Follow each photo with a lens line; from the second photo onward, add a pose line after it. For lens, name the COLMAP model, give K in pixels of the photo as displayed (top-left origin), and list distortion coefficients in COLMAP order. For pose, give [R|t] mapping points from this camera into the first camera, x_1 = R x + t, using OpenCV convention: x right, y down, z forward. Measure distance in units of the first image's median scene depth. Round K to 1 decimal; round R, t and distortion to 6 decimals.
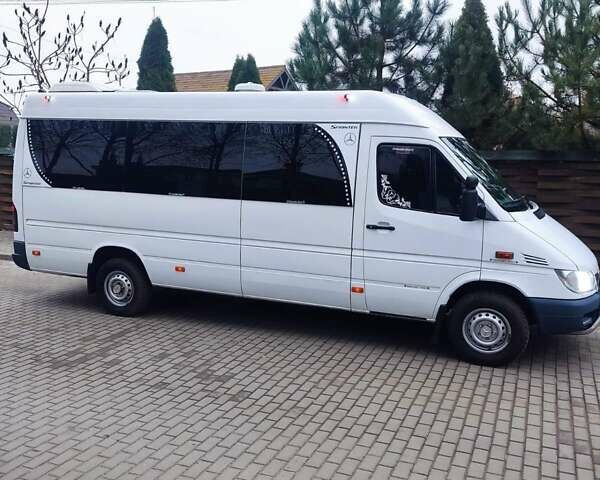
lens RADIAL K [[593.3, 0, 300.0], [0, 593.3, 240.0], [0, 0, 1]] dist [0.116469, -0.189673]
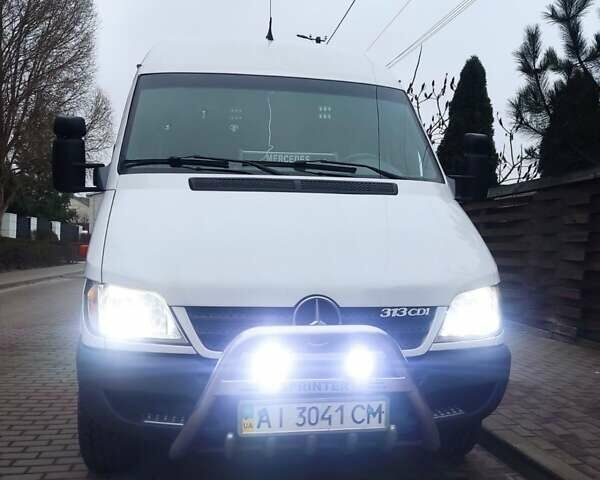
lens RADIAL K [[593.3, 0, 300.0], [0, 593.3, 240.0], [0, 0, 1]] dist [0.116469, -0.189673]
pose [[0.514996, -0.015823, -0.857047, 0.844754], [-0.133803, 0.986090, -0.098607, 0.040388], [0.846685, 0.165458, 0.505715, 0.829954]]
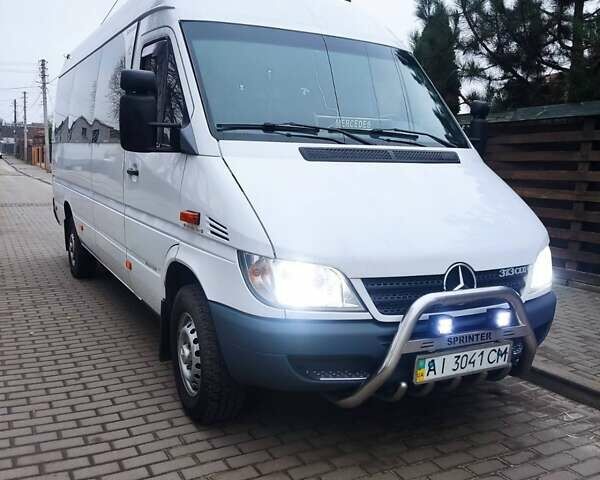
lens RADIAL K [[593.3, 0, 300.0], [0, 593.3, 240.0], [0, 0, 1]] dist [0.116469, -0.189673]
pose [[0.769909, 0.090045, -0.631769, 0.710667], [-0.109495, 0.993953, 0.008229, 0.028521], [0.628690, 0.062840, 0.775113, 0.604731]]
